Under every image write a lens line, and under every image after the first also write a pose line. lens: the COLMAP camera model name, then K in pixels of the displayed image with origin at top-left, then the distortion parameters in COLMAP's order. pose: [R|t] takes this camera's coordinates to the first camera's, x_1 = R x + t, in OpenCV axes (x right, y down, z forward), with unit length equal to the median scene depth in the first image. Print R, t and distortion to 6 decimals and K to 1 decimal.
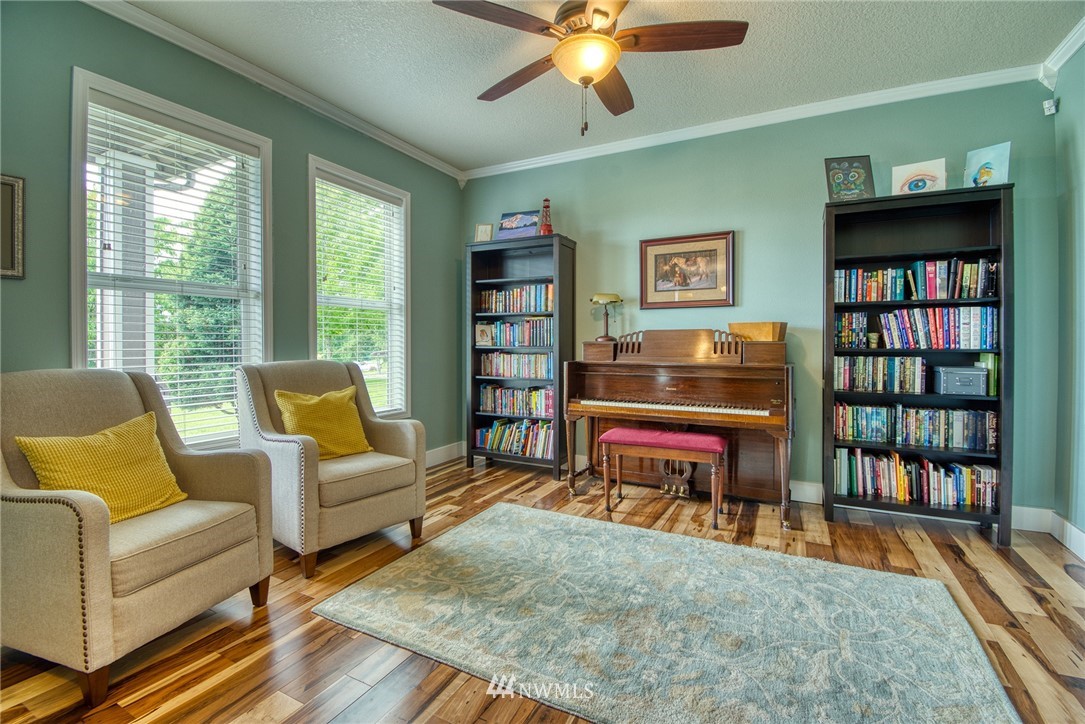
lens RADIAL K [[492.2, 0, 539.9], [0, 492.2, 357.7], [0, 0, 1]] dist [-0.019040, -0.009290]
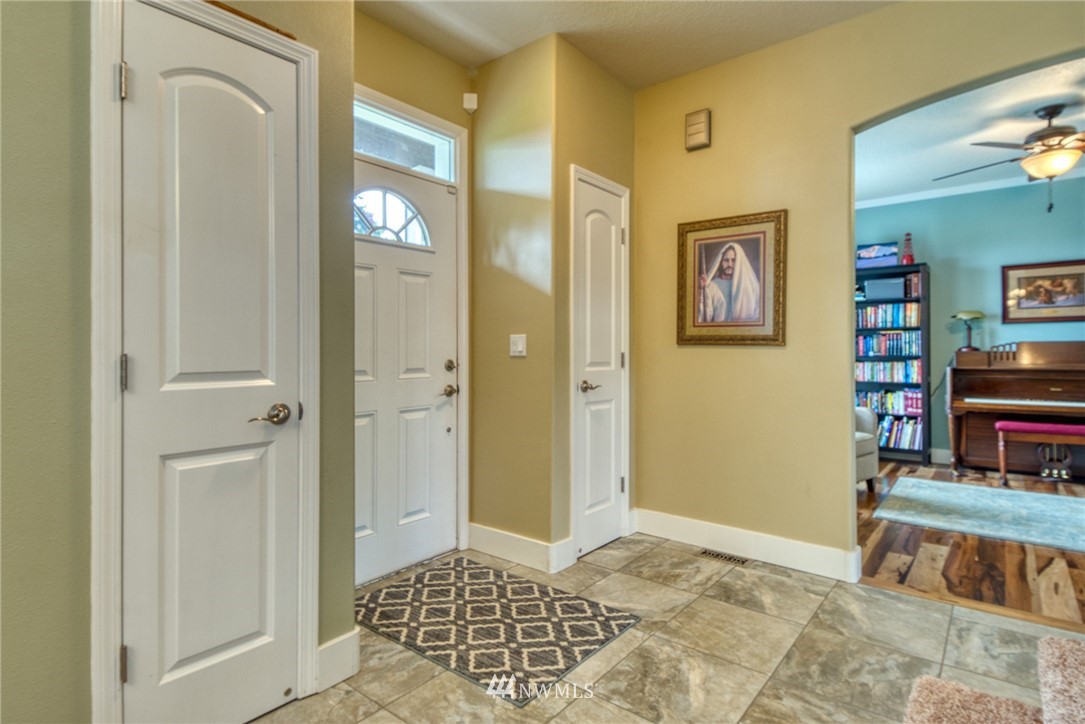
lens RADIAL K [[565.5, 0, 543.6], [0, 565.5, 357.0], [0, 0, 1]] dist [-0.001881, -0.000060]
pose [[0.980081, -0.002644, -0.198579, -0.594583], [-0.002244, 0.999700, -0.024385, 0.016763], [0.198584, 0.024345, 0.979781, -0.536971]]
